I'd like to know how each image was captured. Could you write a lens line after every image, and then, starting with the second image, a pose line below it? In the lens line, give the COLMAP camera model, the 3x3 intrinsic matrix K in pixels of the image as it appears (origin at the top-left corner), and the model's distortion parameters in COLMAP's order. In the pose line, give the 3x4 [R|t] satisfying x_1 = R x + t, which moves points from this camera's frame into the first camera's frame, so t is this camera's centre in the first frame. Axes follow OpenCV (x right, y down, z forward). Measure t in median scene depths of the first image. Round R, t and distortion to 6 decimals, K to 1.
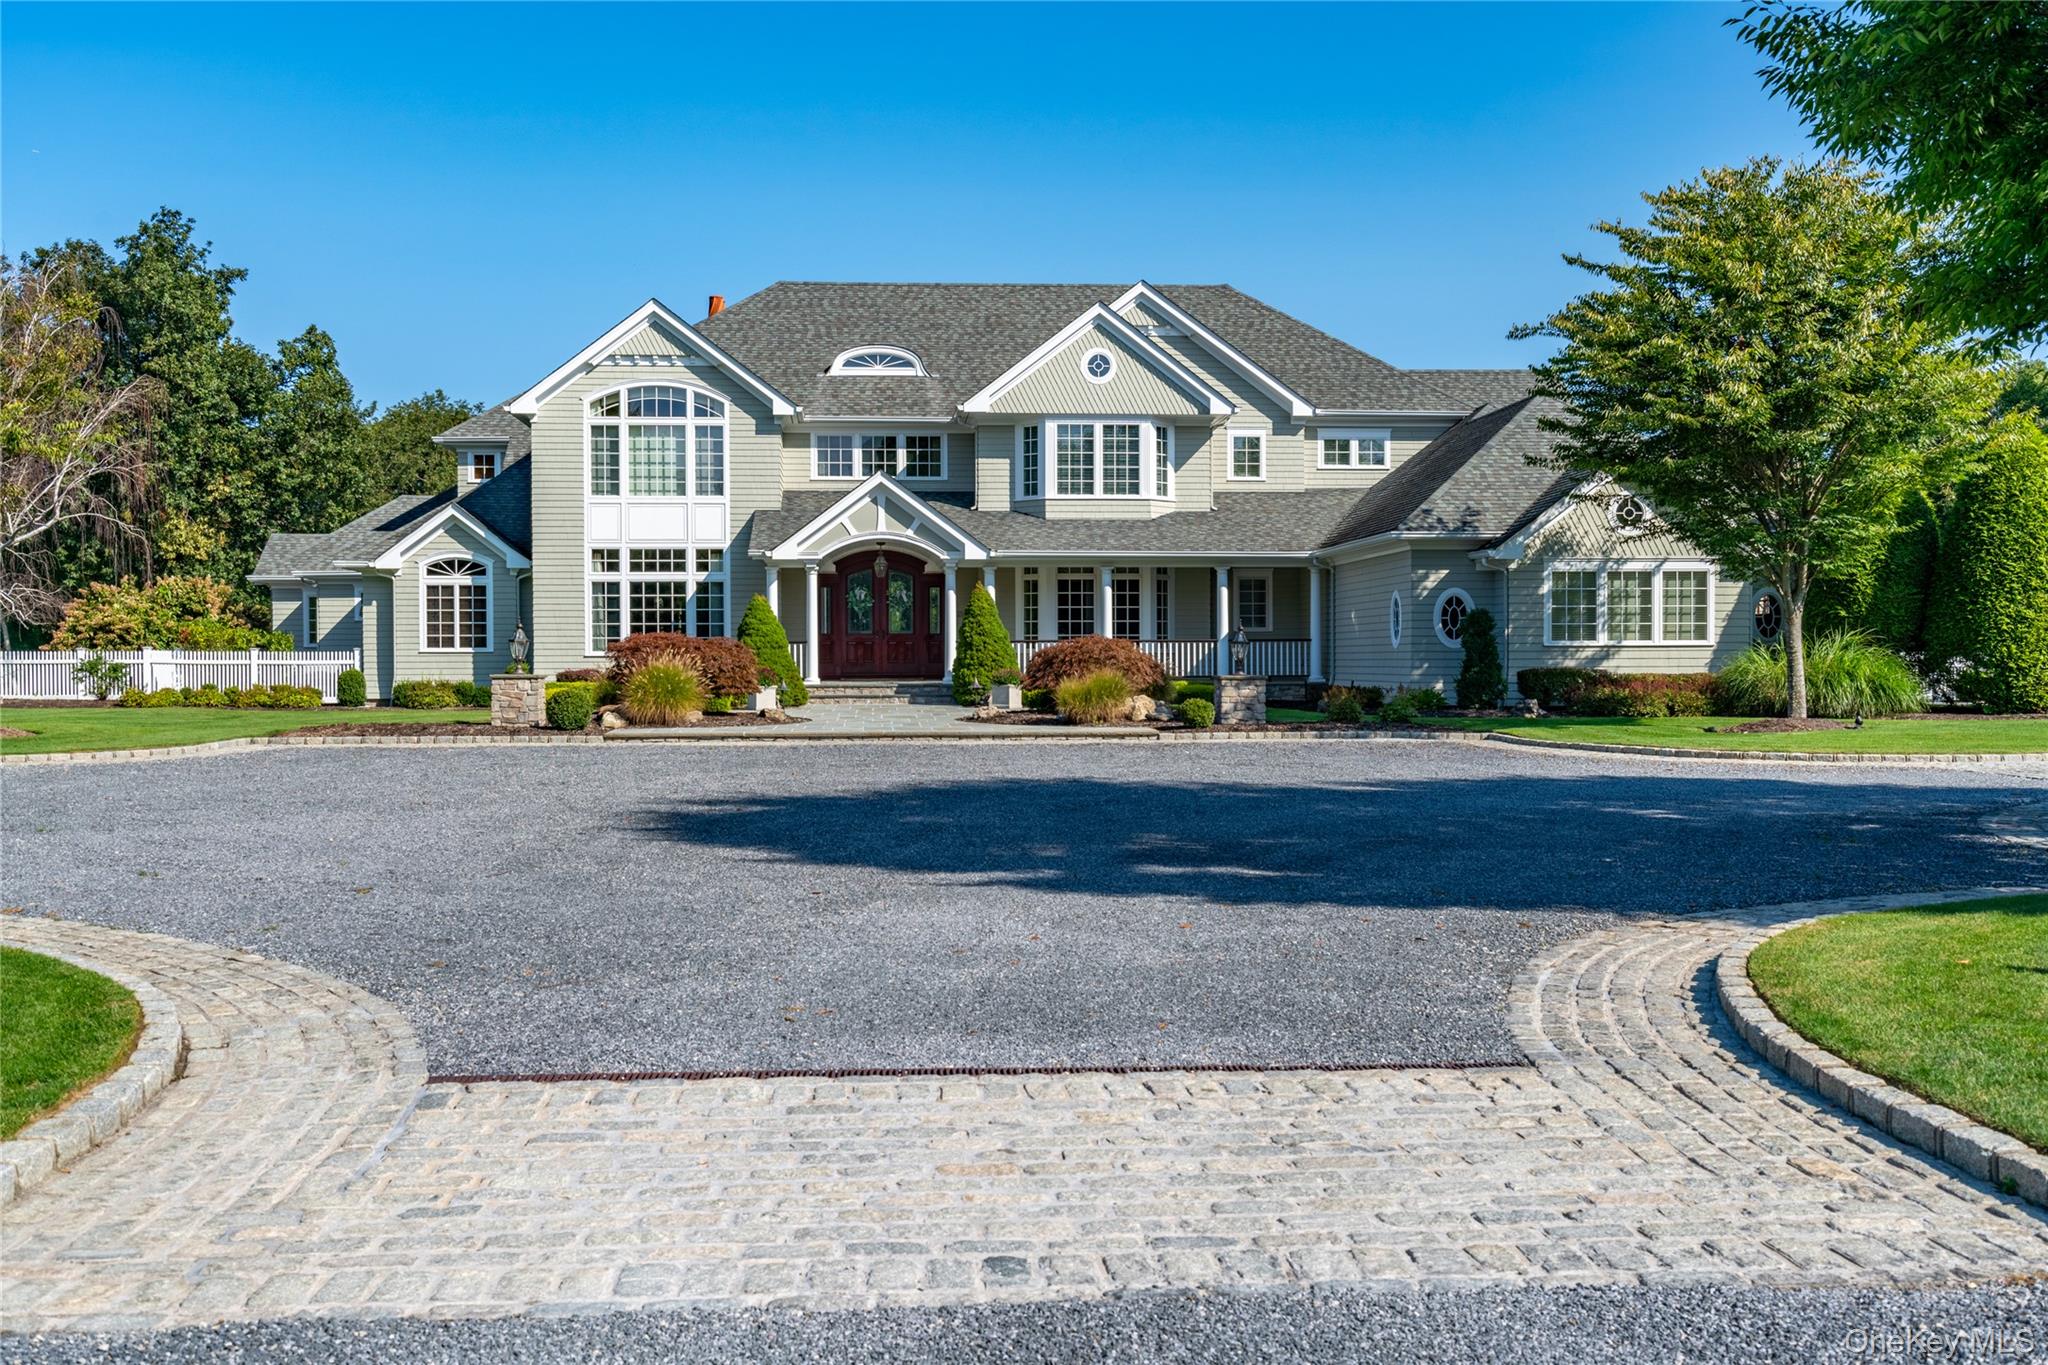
lens RADIAL K [[1964.5, 0, 1024.0], [0, 1964.5, 682.5], [0, 0, 1]] dist [0.010263, 0.003572]
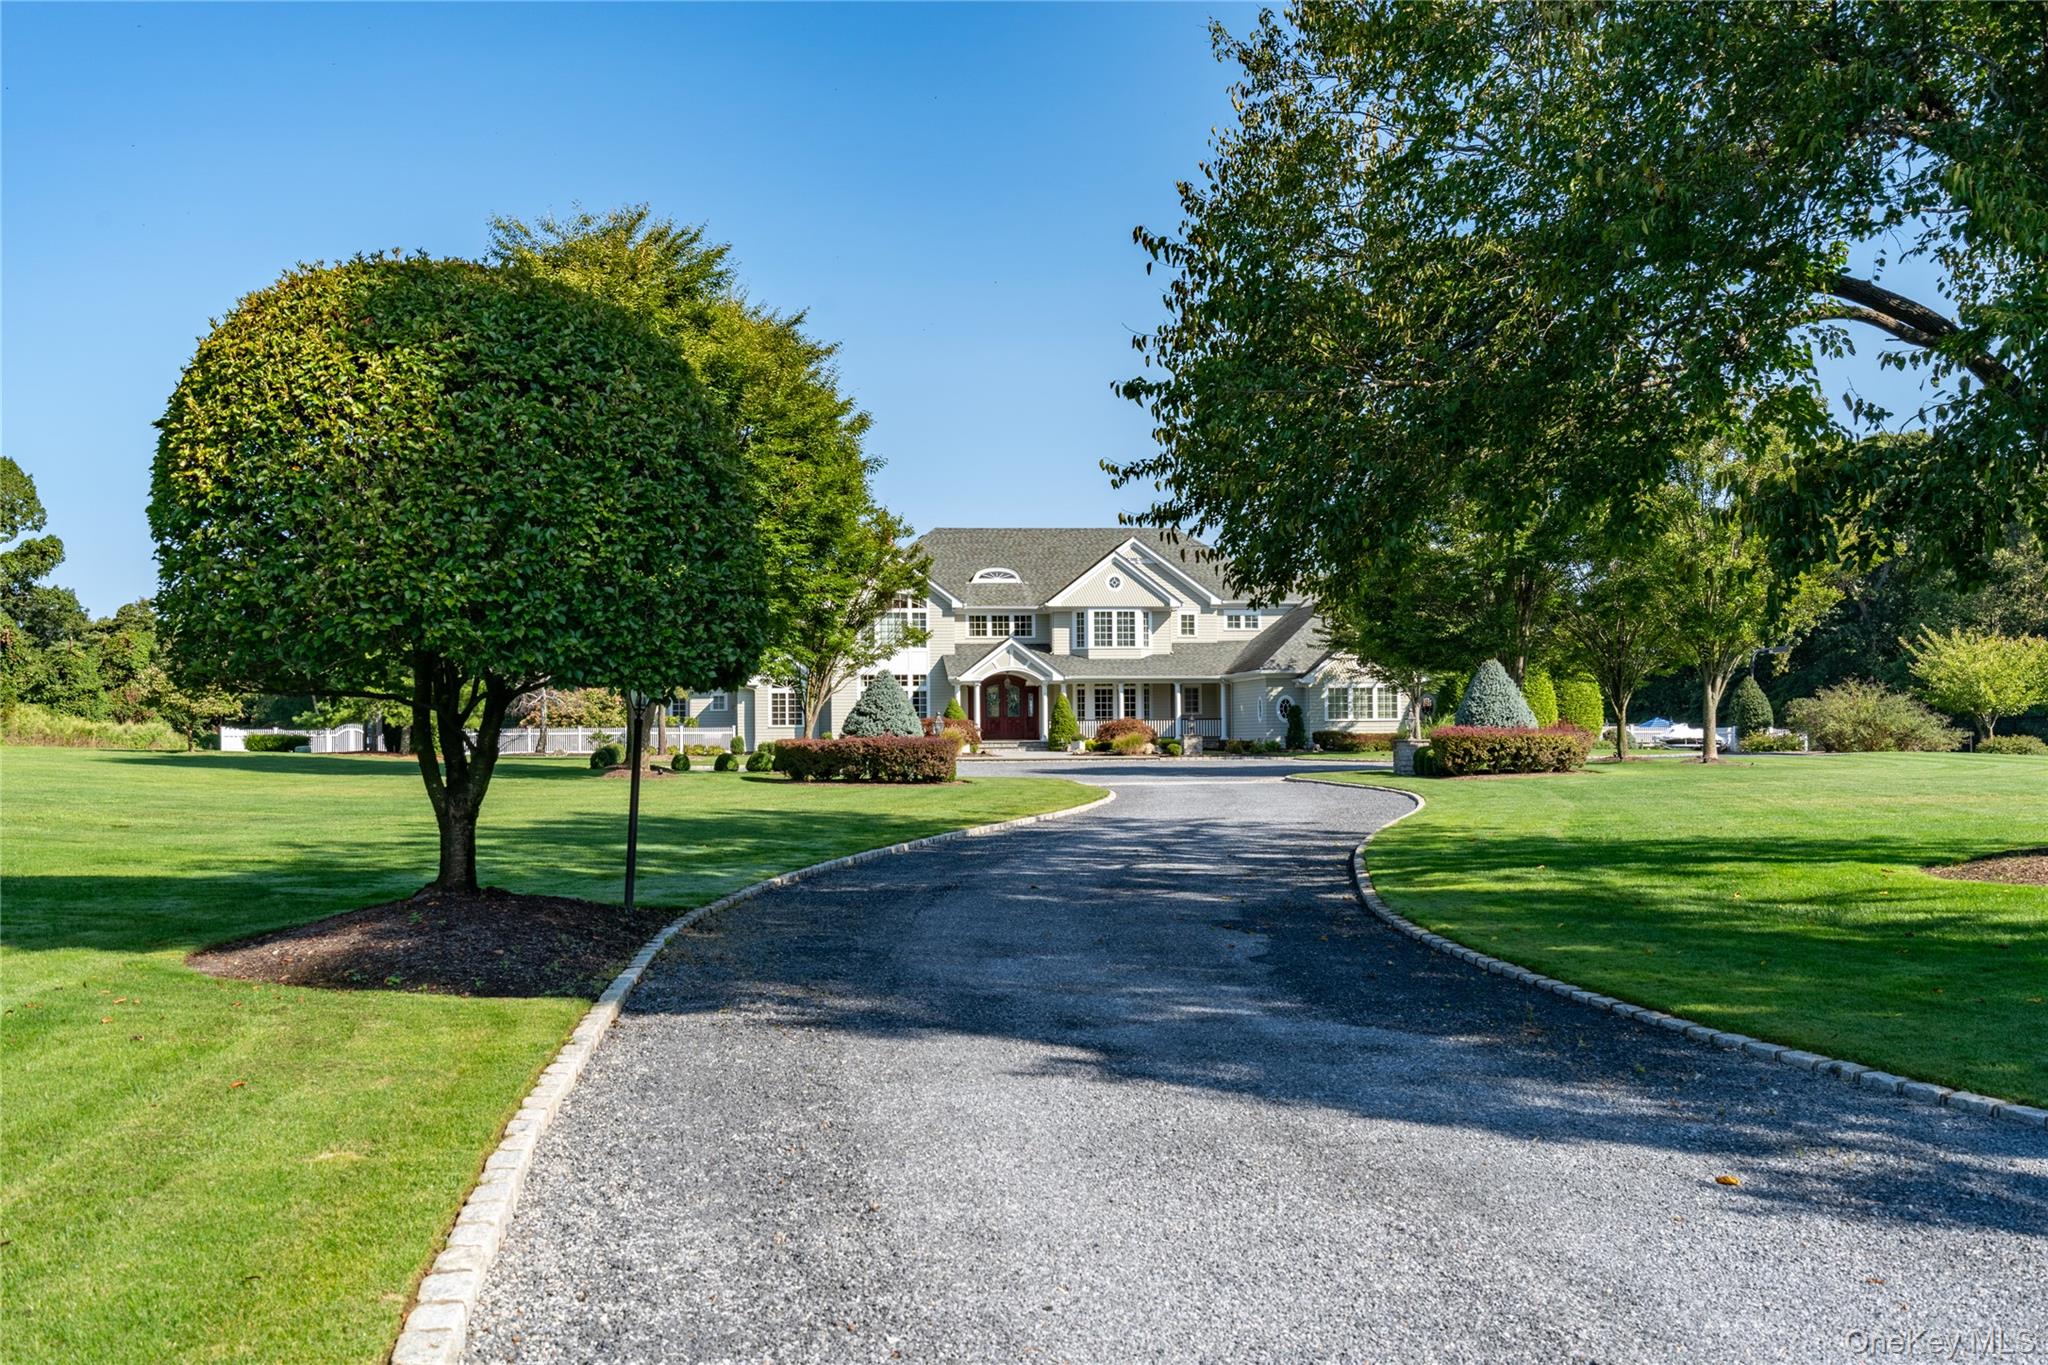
lens RADIAL K [[1964.5, 0, 1024.0], [0, 1964.5, 682.5], [0, 0, 1]] dist [0.010263, 0.003572]
pose [[0.999037, -0.004436, 0.043660, -0.141630], [0.006161, 0.999203, -0.039448, 0.019013], [-0.043450, 0.039679, 0.998267, -0.987393]]
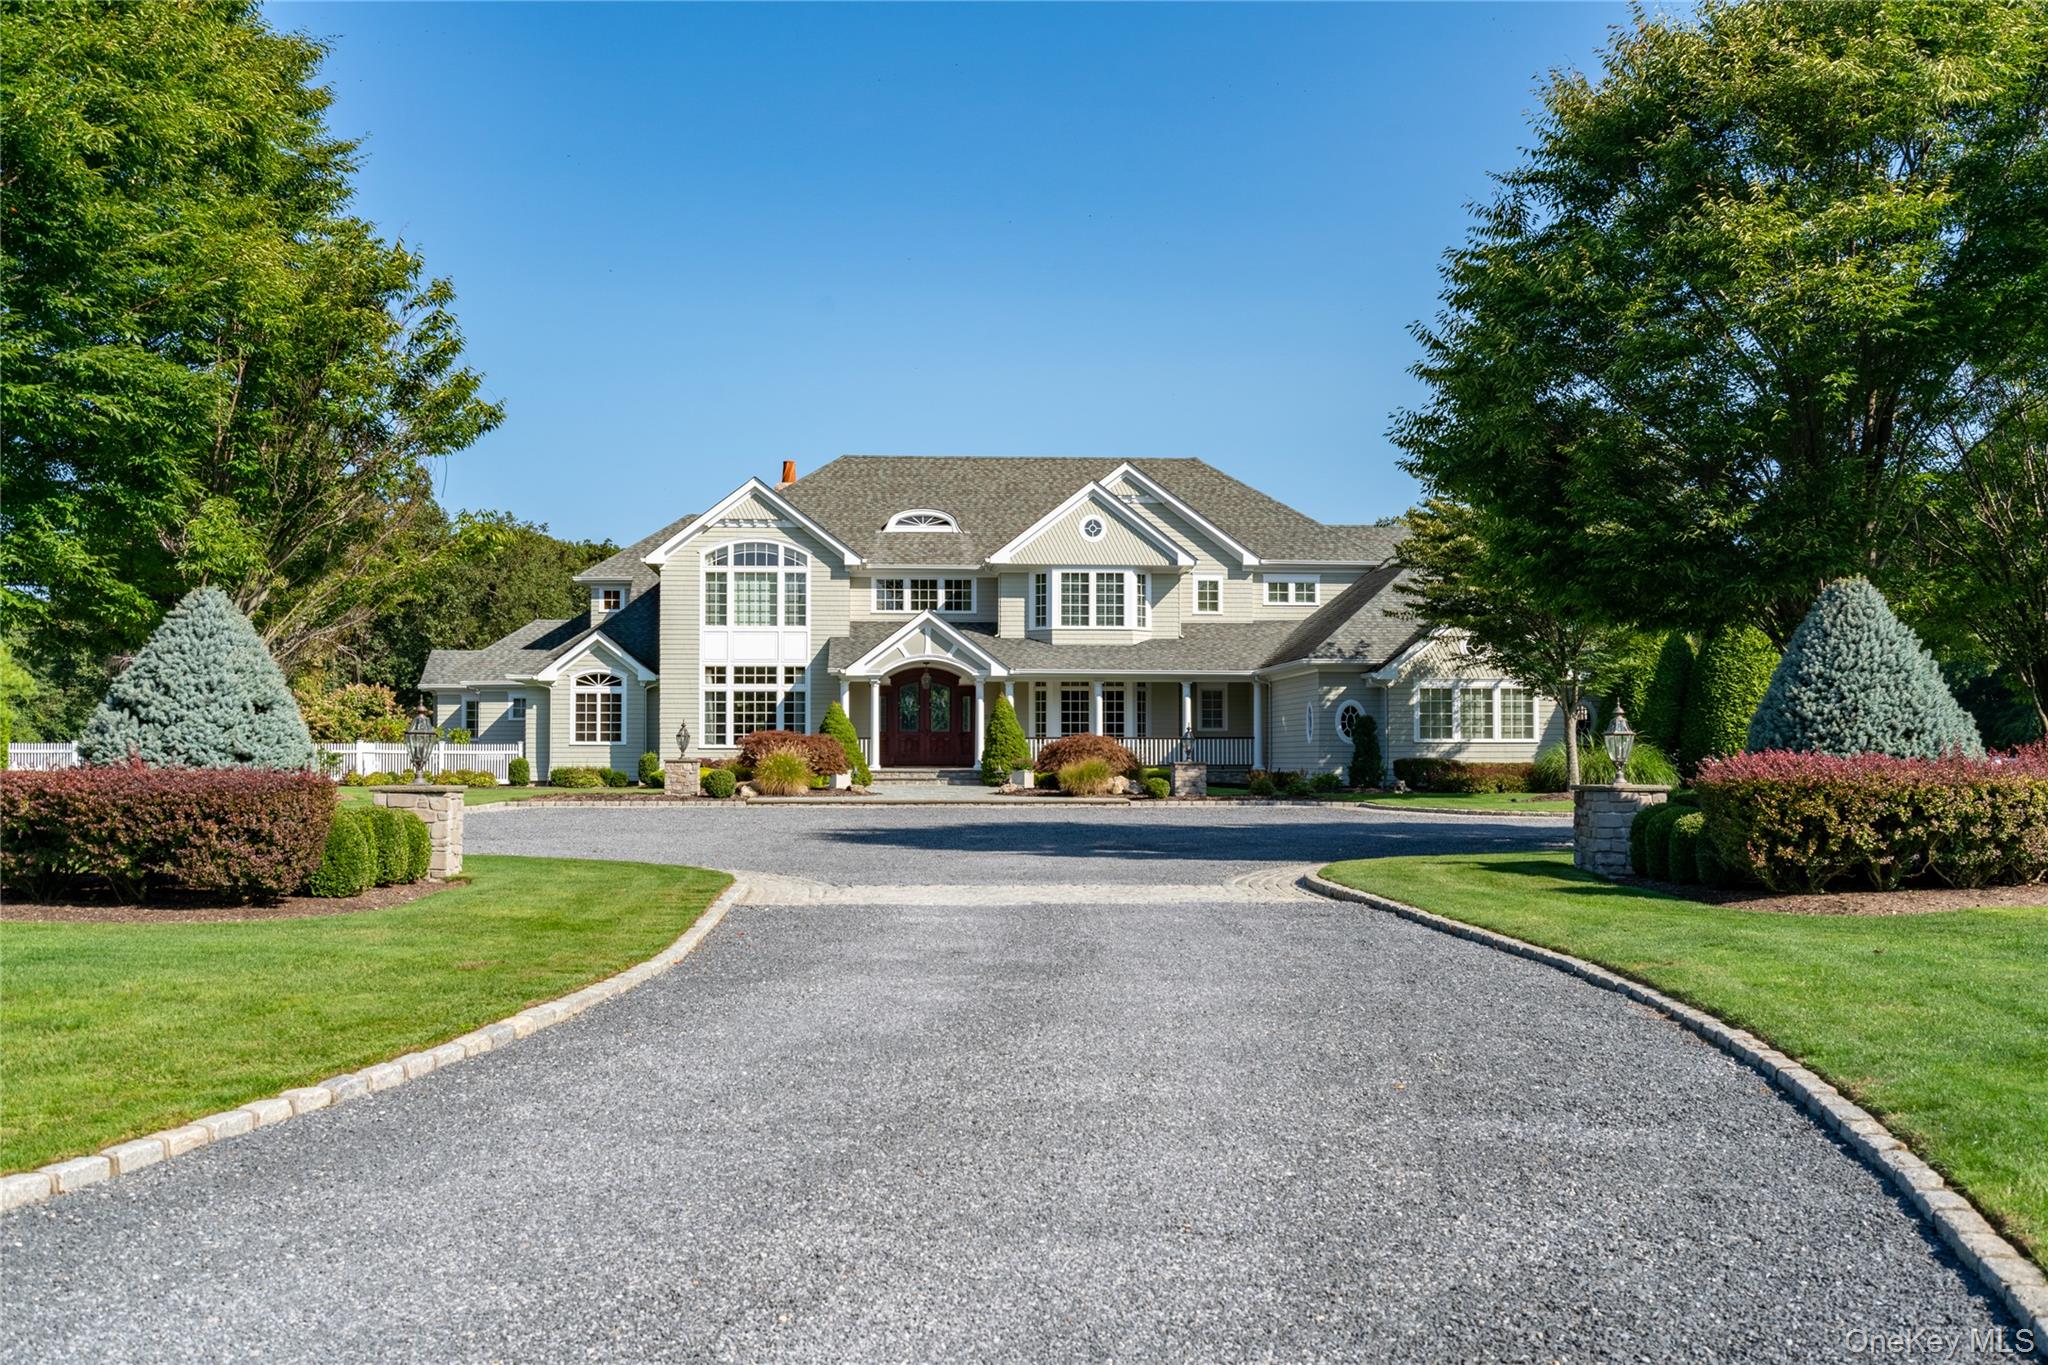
lens RADIAL K [[1964.5, 0, 1024.0], [0, 1964.5, 682.5], [0, 0, 1]] dist [0.010263, 0.003572]
pose [[0.999986, 0.003406, -0.003937, -0.002499], [-0.003600, 0.998719, -0.050463, 0.008026], [0.003760, 0.050476, 0.998718, -0.304227]]
